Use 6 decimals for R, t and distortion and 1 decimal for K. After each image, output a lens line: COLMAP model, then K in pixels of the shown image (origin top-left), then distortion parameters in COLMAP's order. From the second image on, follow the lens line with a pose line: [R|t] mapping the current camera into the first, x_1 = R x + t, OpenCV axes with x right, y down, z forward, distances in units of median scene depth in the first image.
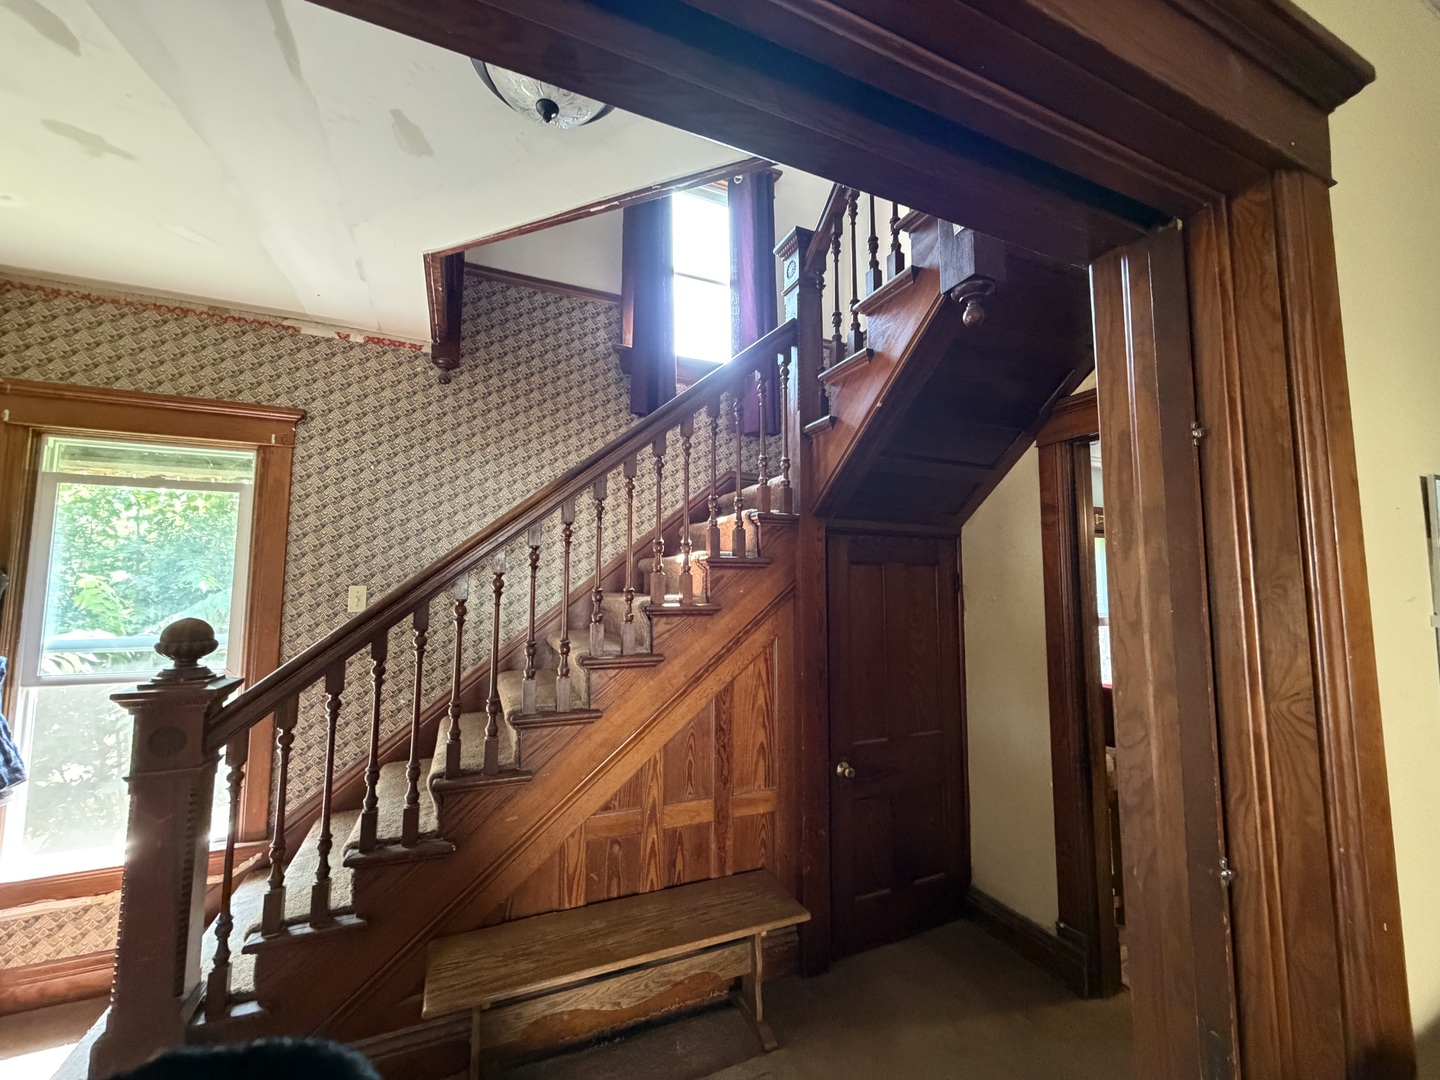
lens RADIAL K [[577.0, 0, 713.0], [0, 577.0, 546.4], [0, 0, 1]] dist [-0.000399, -0.000986]
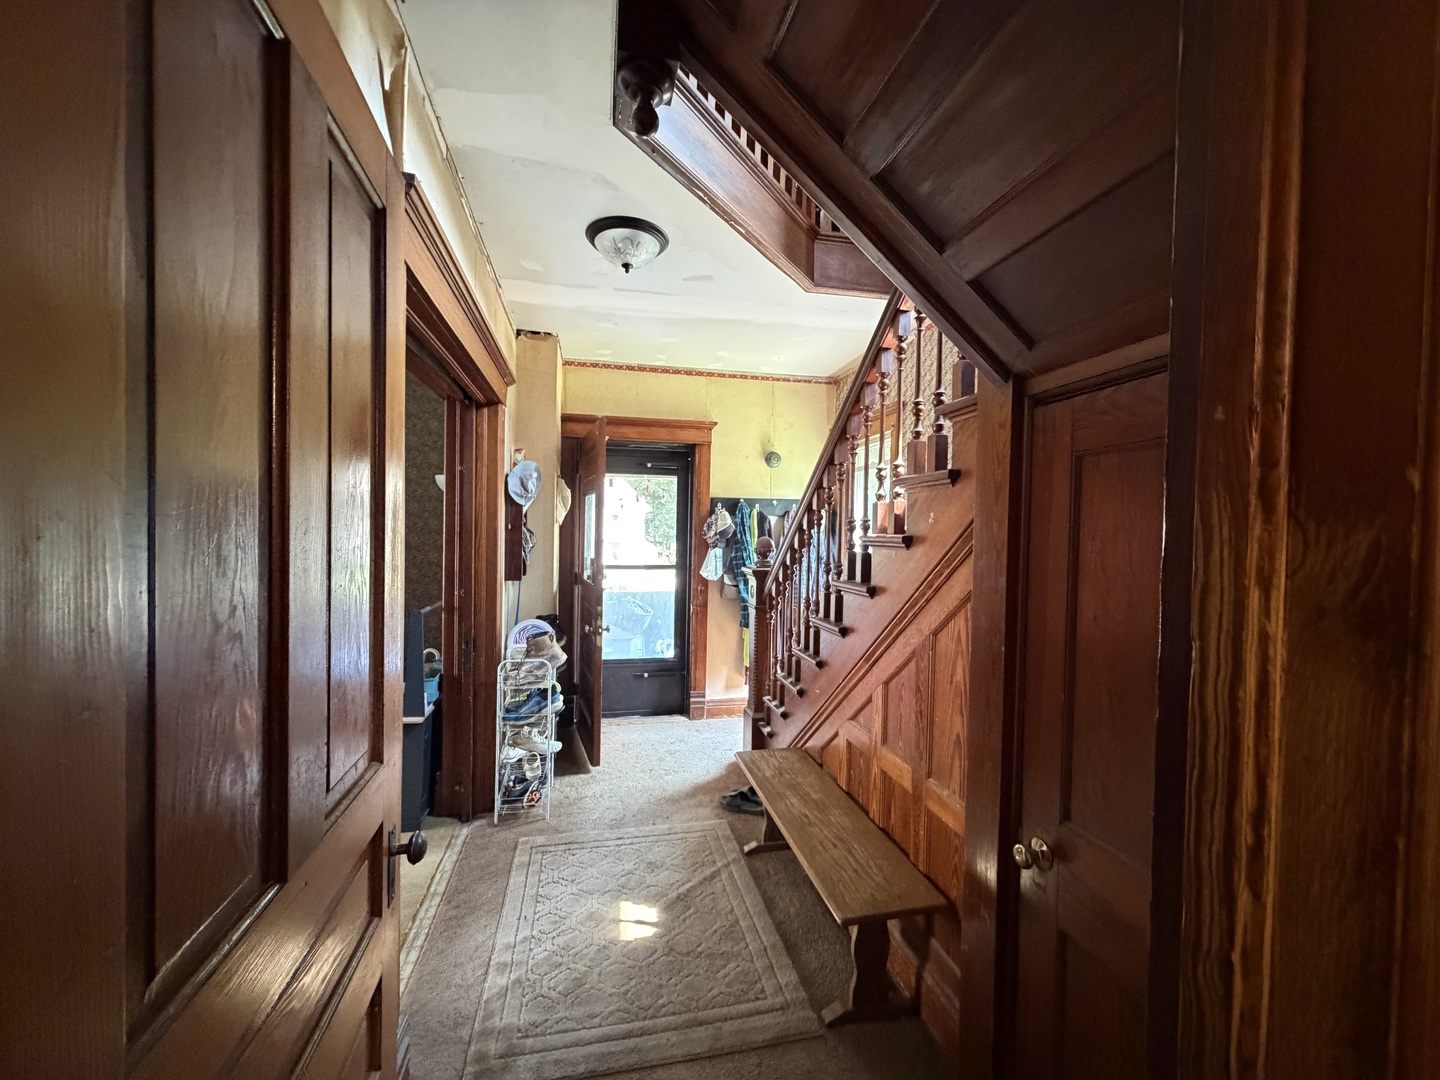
lens RADIAL K [[577.0, 0, 715.7], [0, 577.0, 541.8], [0, 0, 1]] dist [-0.000399, -0.000986]
pose [[-0.214003, 0.013571, -0.976739, 0.927220], [0.067024, 0.997751, -0.000822, 0.101367], [0.974531, -0.065641, -0.214432, 0.989766]]
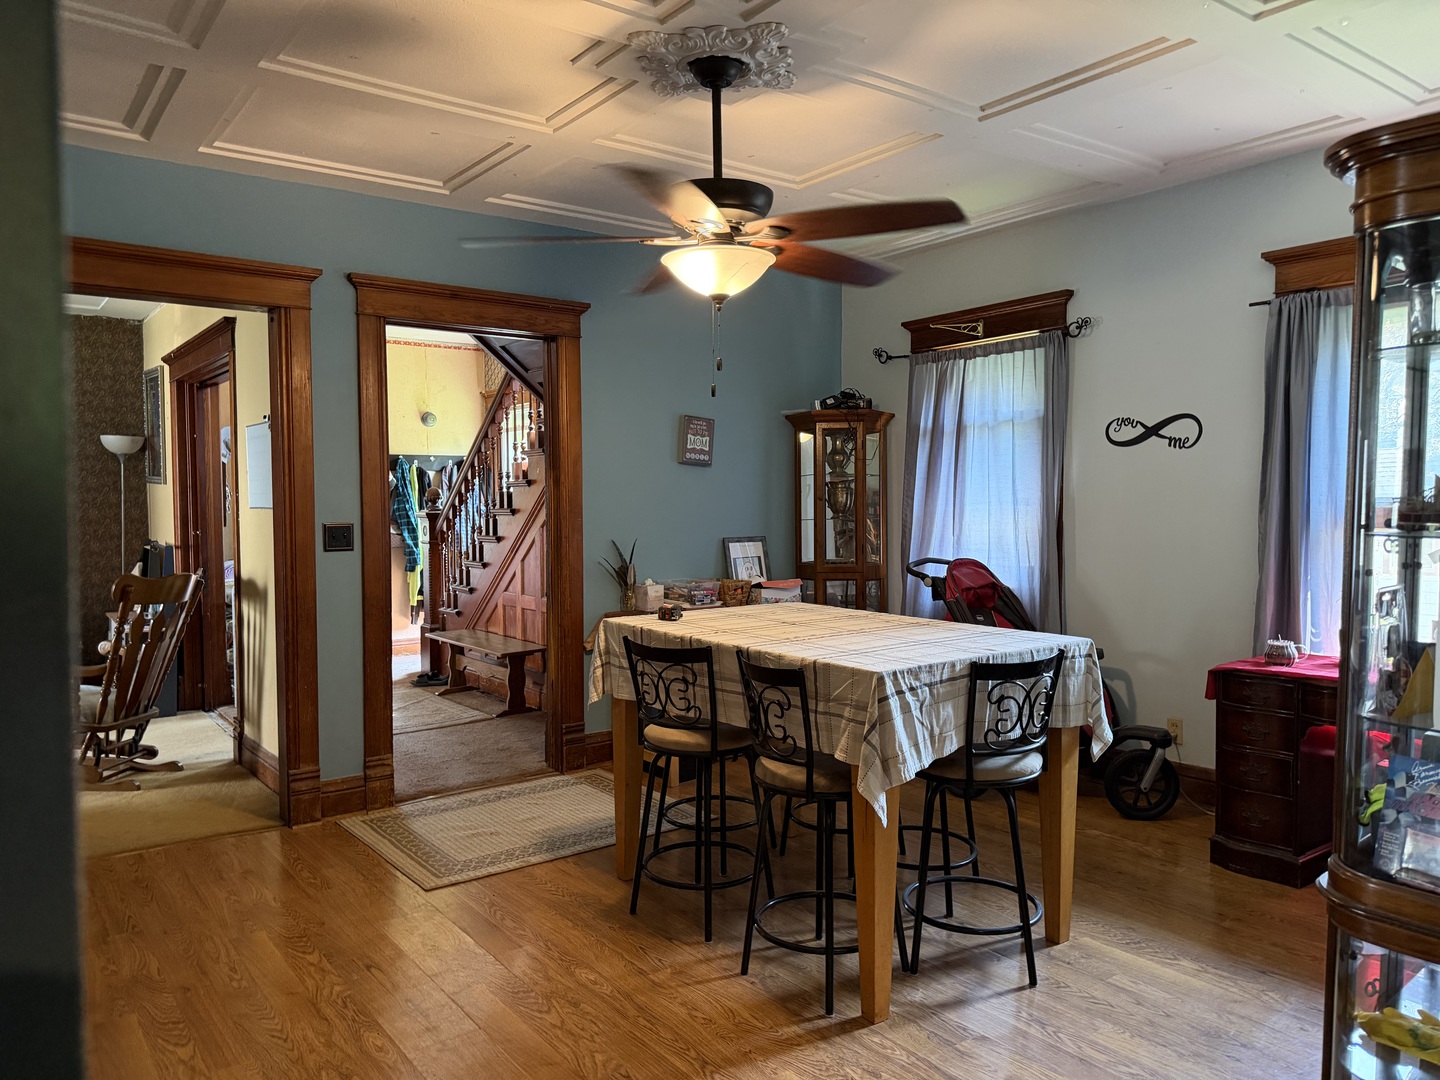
lens RADIAL K [[1022.7, 0, 724.7], [0, 1022.7, 546.9], [0, 0, 1]] dist [0.007944, -0.007586]
pose [[0.222136, 0.043254, -0.974056, 3.132542], [0.091625, 0.993669, 0.065021, 0.165083], [0.970701, -0.103691, 0.216767, 0.971934]]
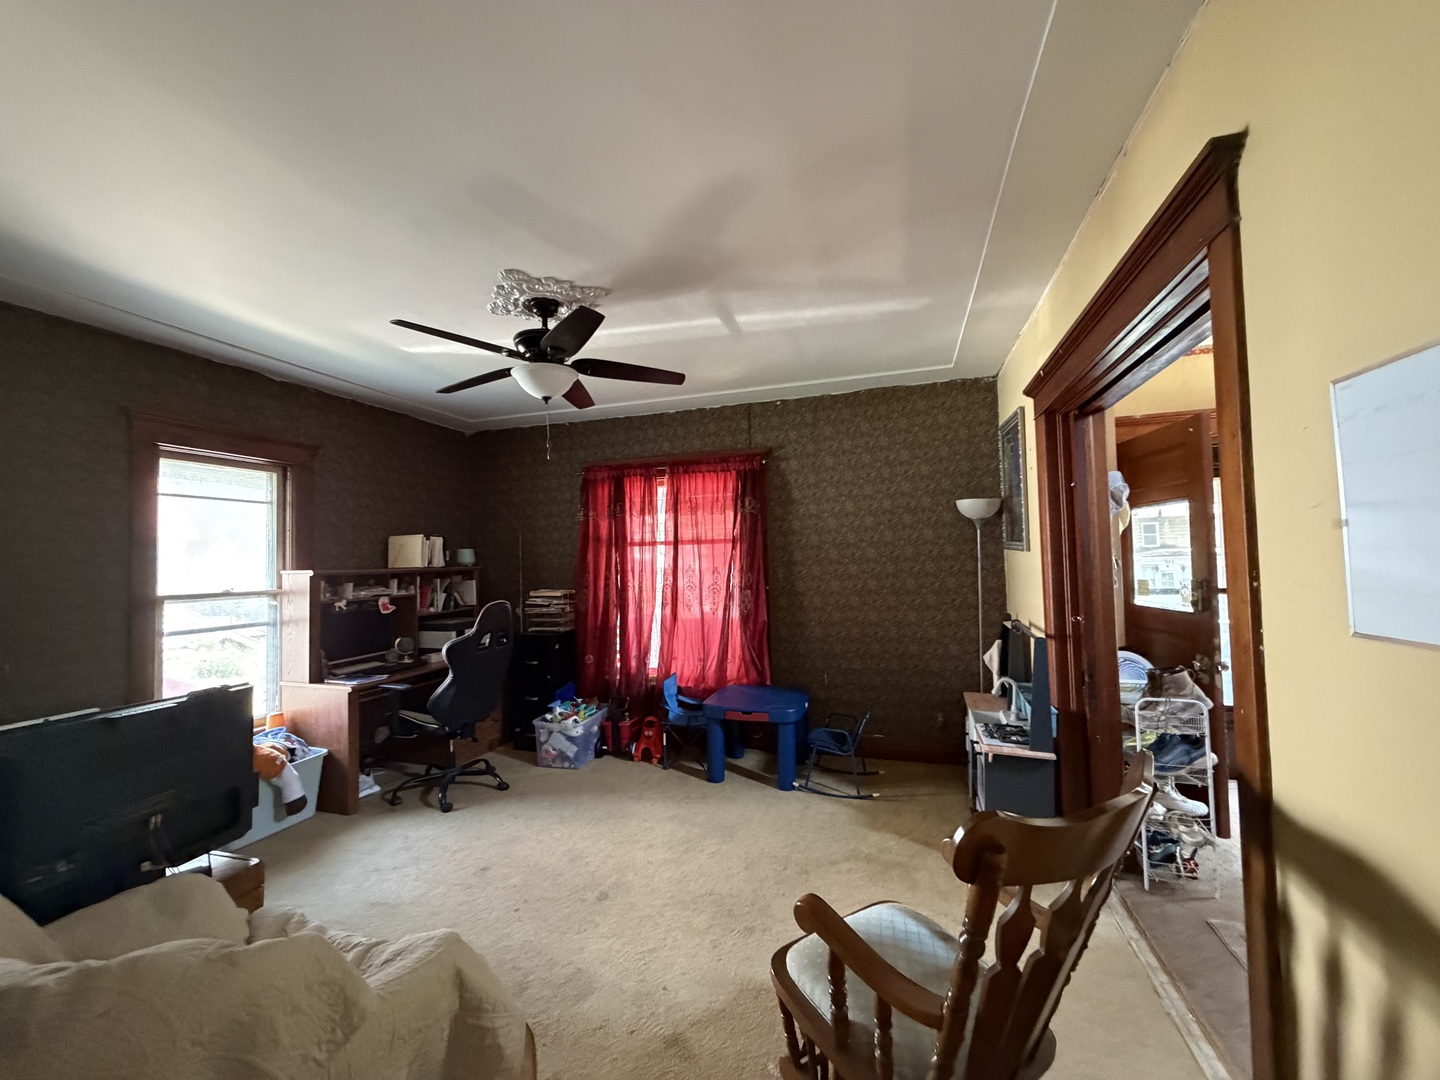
lens RADIAL K [[577.0, 0, 718.1], [0, 577.0, 542.7], [0, 0, 1]] dist [-0.000399, -0.000986]
pose [[-0.668196, -0.009929, -0.743919, 1.176154], [0.092019, 0.991130, -0.095880, 0.062704], [0.738273, -0.132521, -0.661356, 0.360067]]
